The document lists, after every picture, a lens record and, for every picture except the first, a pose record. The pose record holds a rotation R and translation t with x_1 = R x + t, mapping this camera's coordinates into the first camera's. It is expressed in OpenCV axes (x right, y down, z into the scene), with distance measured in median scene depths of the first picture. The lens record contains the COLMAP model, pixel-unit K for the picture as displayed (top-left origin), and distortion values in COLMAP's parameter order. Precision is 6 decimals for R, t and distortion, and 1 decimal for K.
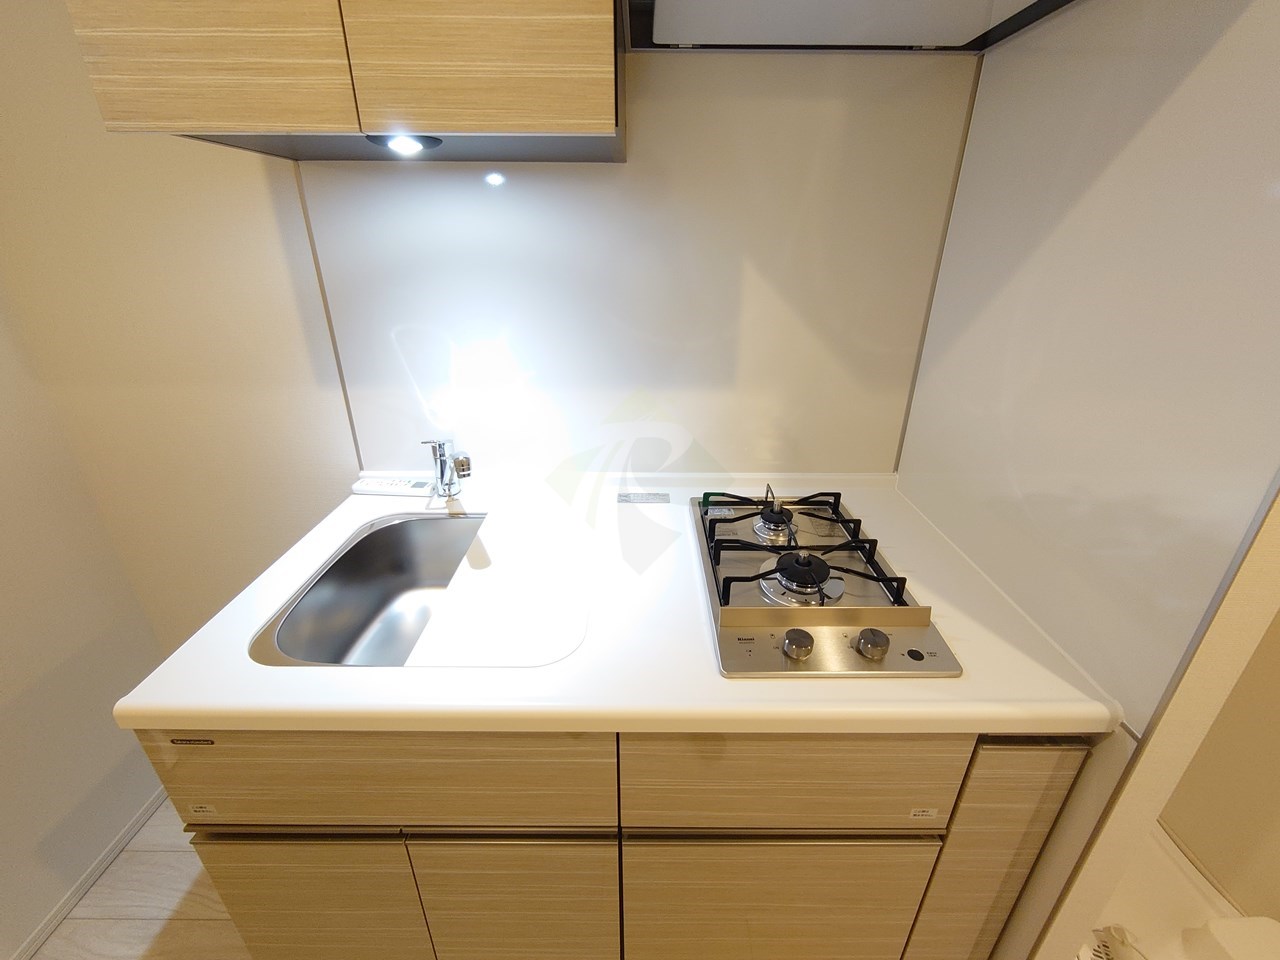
lens RADIAL K [[542.7, 0, 640.8], [0, 542.7, 479.1], [0, 0, 1]] dist [-0.001339, -0.000433]
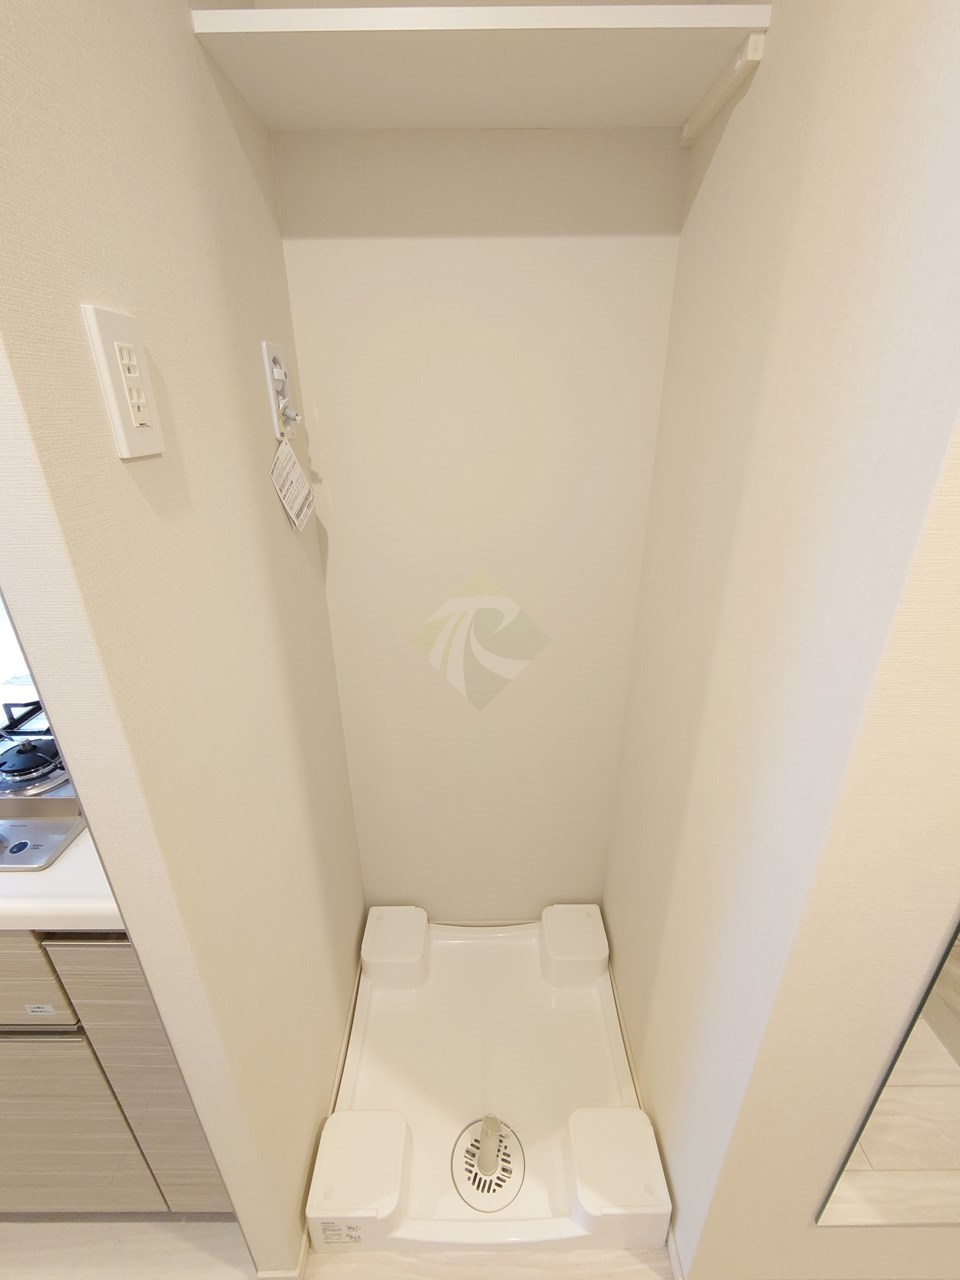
lens RADIAL K [[542.7, 0, 481.9], [0, 542.7, 641.3], [0, 0, 1]] dist [-0.001339, -0.000433]
pose [[0.999973, -0.006988, -0.002468, 1.338821], [0.006993, 0.999974, 0.001981, -0.041433], [0.002454, -0.001999, 0.999995, 0.031734]]
